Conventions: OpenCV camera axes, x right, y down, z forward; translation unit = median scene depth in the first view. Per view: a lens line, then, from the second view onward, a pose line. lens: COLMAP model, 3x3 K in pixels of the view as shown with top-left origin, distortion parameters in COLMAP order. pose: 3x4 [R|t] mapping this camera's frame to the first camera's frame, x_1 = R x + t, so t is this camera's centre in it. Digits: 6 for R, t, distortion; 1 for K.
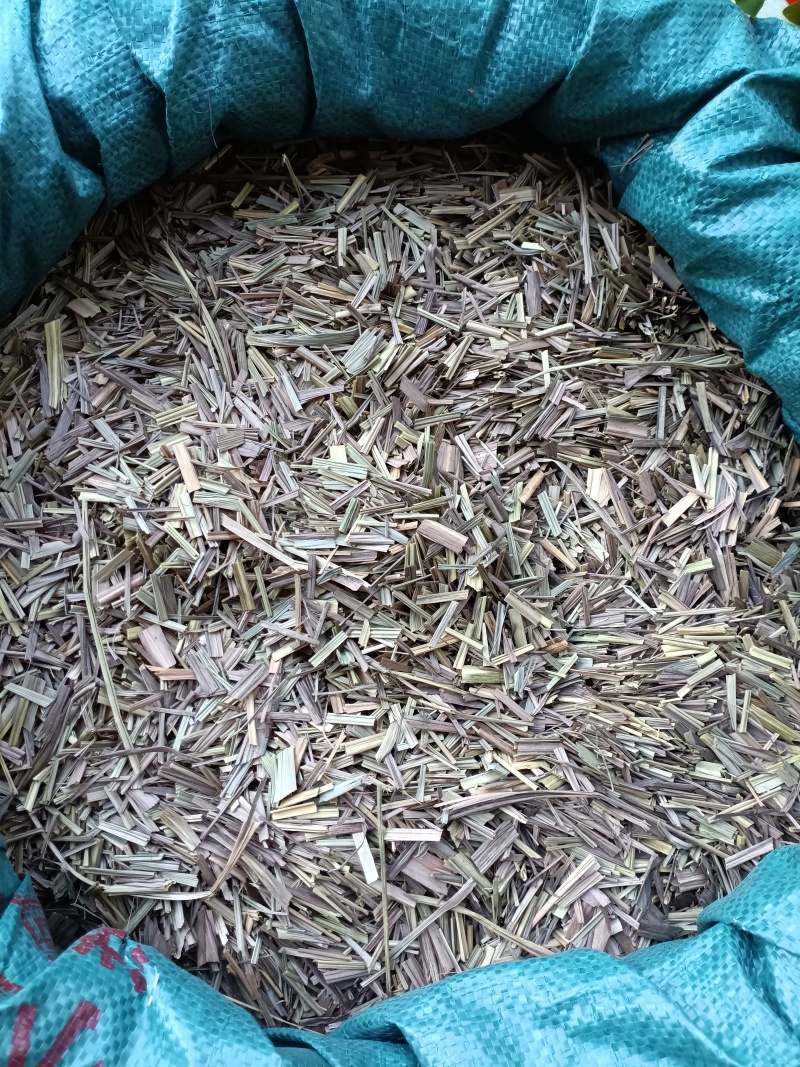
lens RADIAL K [[821.5, 0, 400.0], [0, 821.5, 533.5], [0, 0, 1]] dist [0.074336, -0.145912]
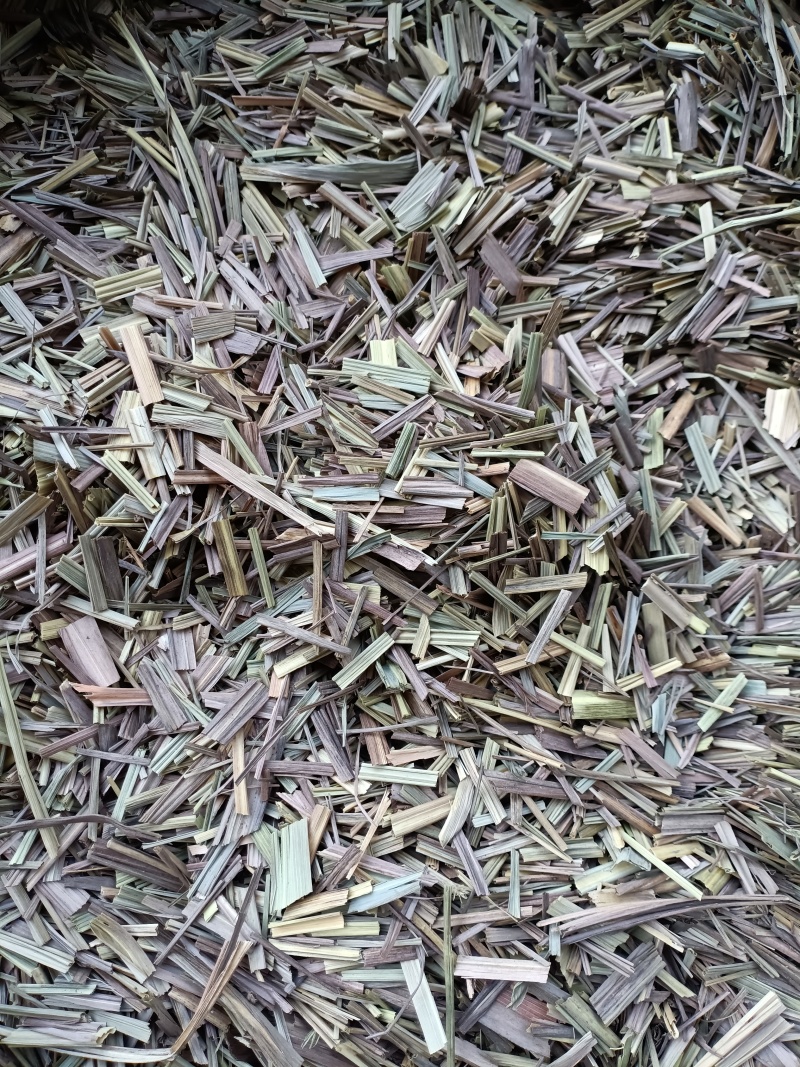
lens RADIAL K [[821.5, 0, 400.0], [0, 821.5, 533.5], [0, 0, 1]] dist [0.074336, -0.145912]
pose [[0.999456, 0.024229, 0.022365, -0.074172], [-0.025067, 0.998962, 0.038022, 0.017693], [-0.021421, -0.038562, 0.999027, 0.364744]]
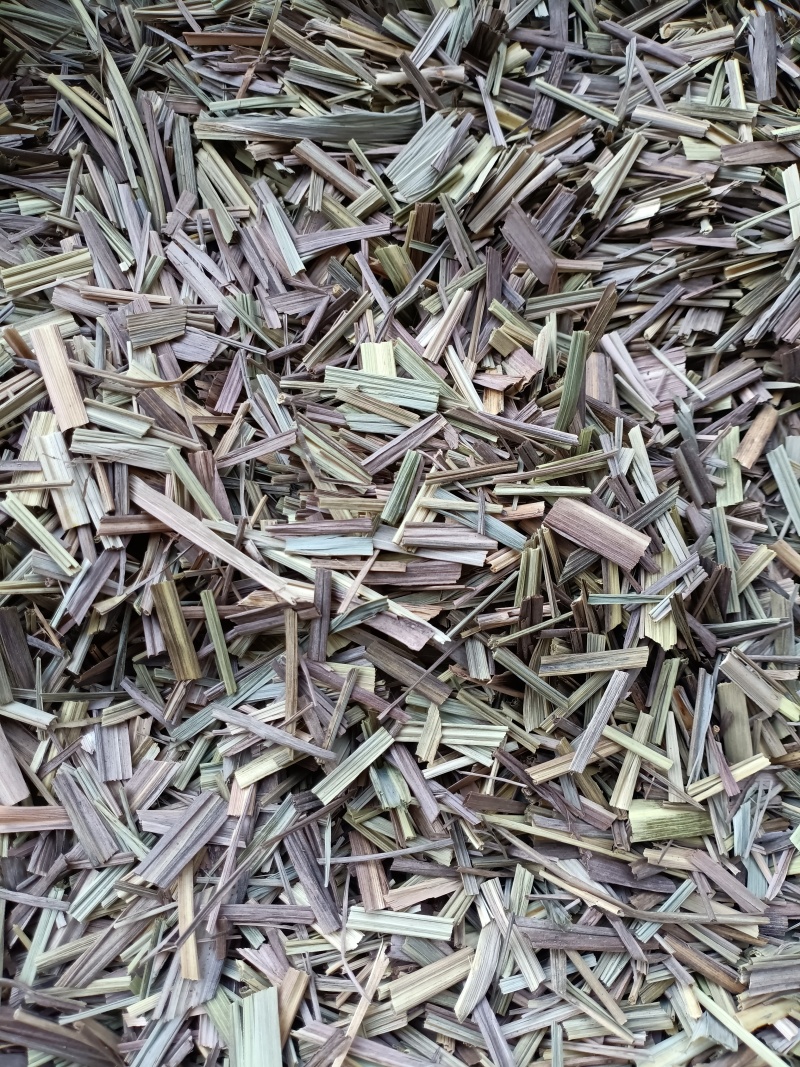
lens RADIAL K [[821.5, 0, 400.0], [0, 821.5, 533.5], [0, 0, 1]] dist [0.074336, -0.145912]
pose [[0.999716, 0.018930, 0.014501, -0.068170], [-0.019406, 0.999253, 0.033411, -0.010578], [-0.013858, -0.033683, 0.999336, 0.515294]]
